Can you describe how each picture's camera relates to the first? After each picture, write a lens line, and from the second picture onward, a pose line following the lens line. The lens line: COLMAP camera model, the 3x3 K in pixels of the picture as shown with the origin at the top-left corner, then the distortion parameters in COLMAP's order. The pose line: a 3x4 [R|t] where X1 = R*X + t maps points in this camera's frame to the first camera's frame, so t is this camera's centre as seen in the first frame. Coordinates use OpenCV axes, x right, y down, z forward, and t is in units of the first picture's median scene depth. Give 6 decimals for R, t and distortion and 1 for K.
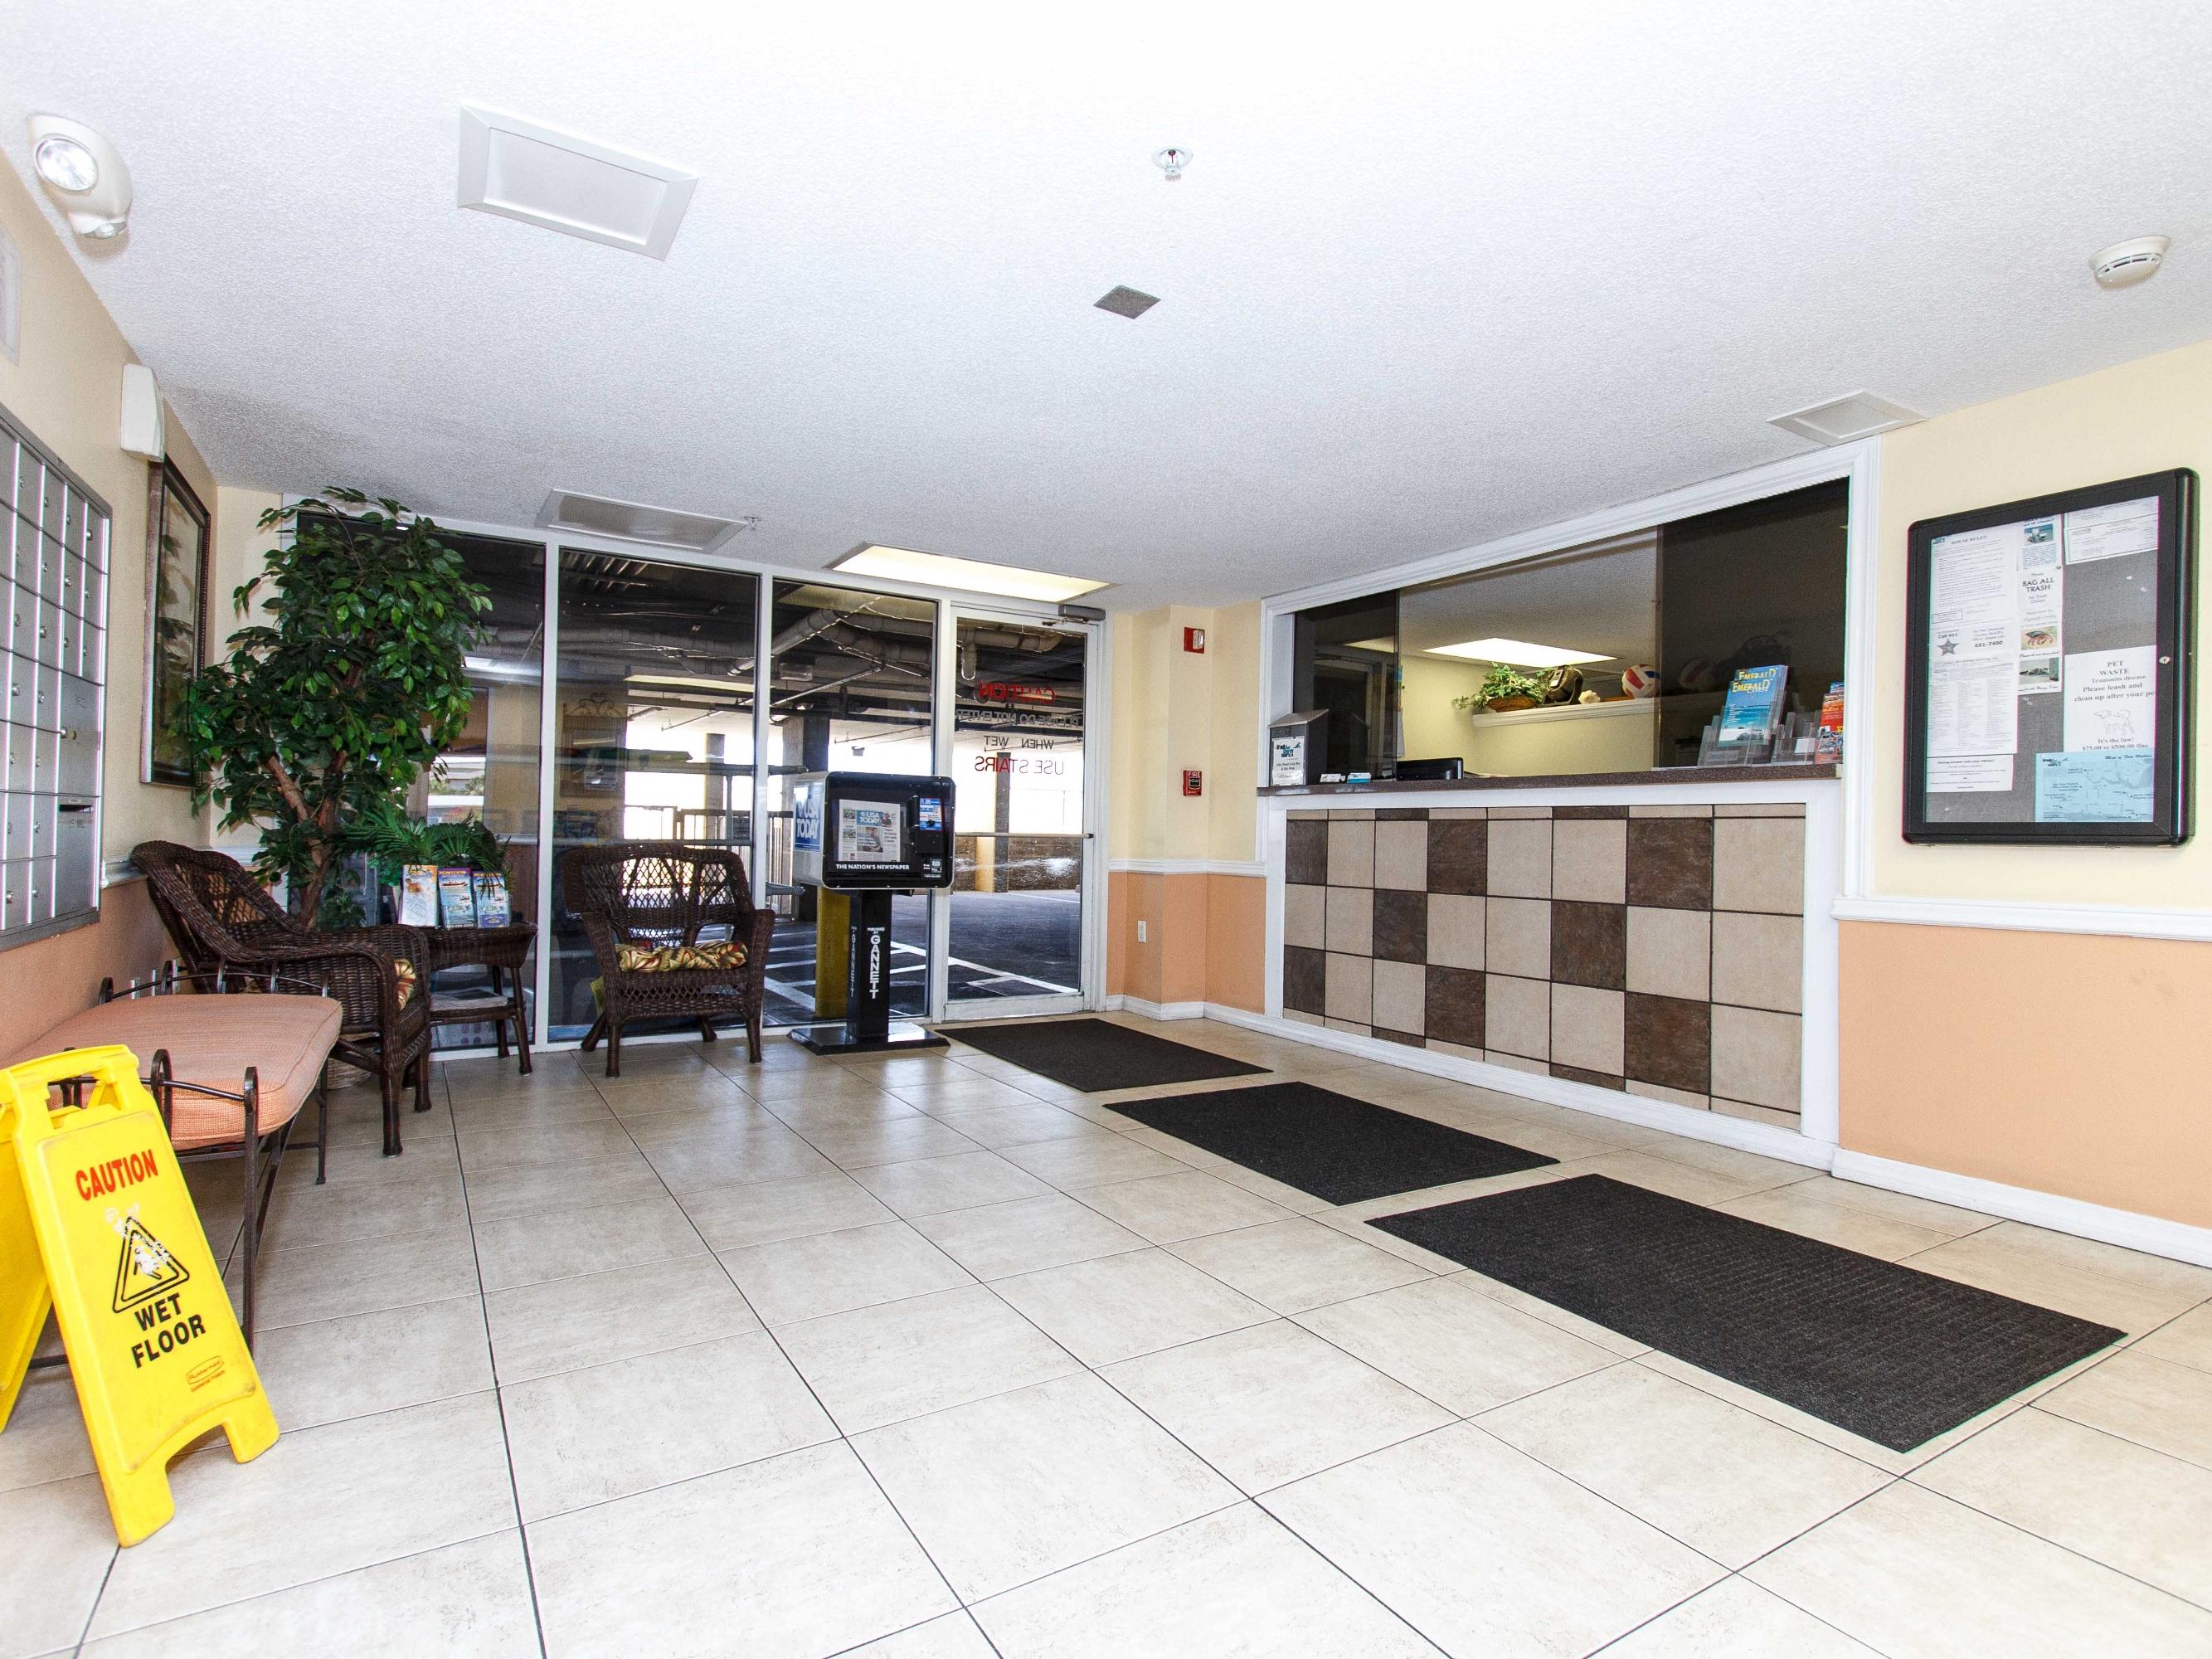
lens RADIAL K [[1128.8, 0, 1106.0], [0, 1128.8, 829.5], [0, 0, 1]] dist [0.006298, -0.002043]
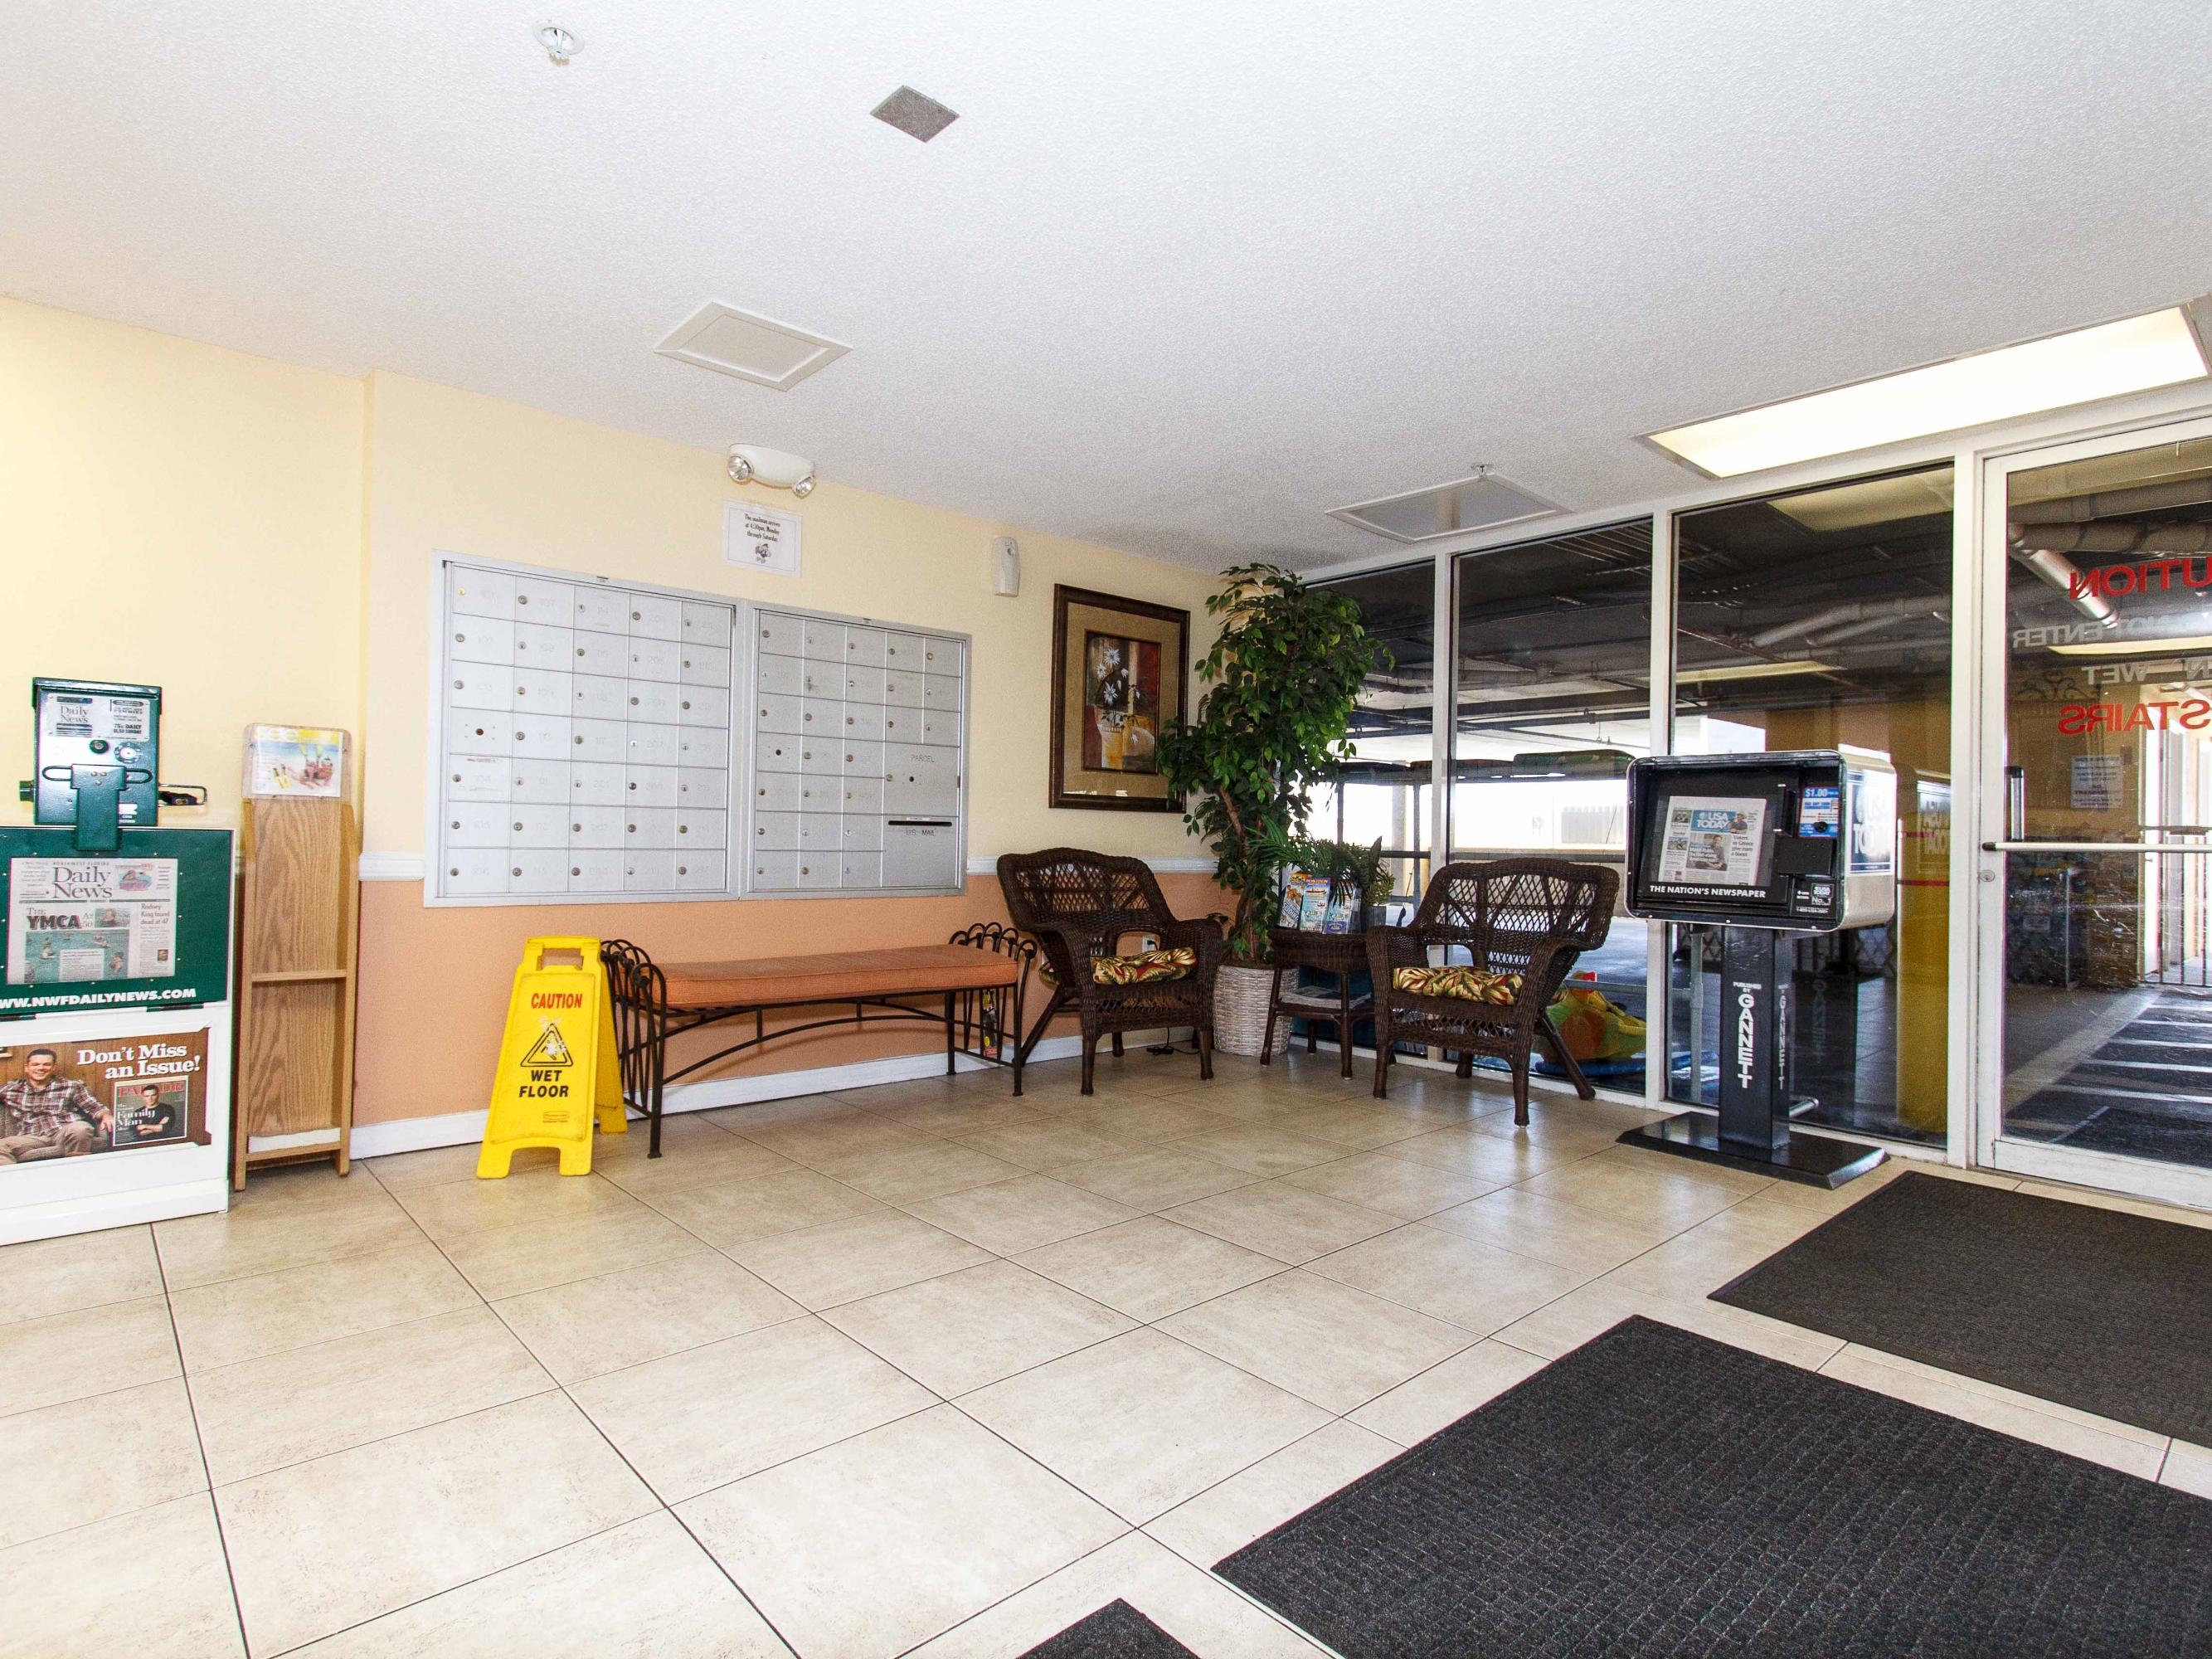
lens RADIAL K [[1128.8, 0, 1106.0], [0, 1128.8, 829.5], [0, 0, 1]] dist [0.006298, -0.002043]
pose [[0.196266, -0.026383, -0.980196, 0.639244], [-0.009499, 0.999540, -0.028805, 0.029822], [0.980505, 0.014964, 0.195925, 0.804580]]
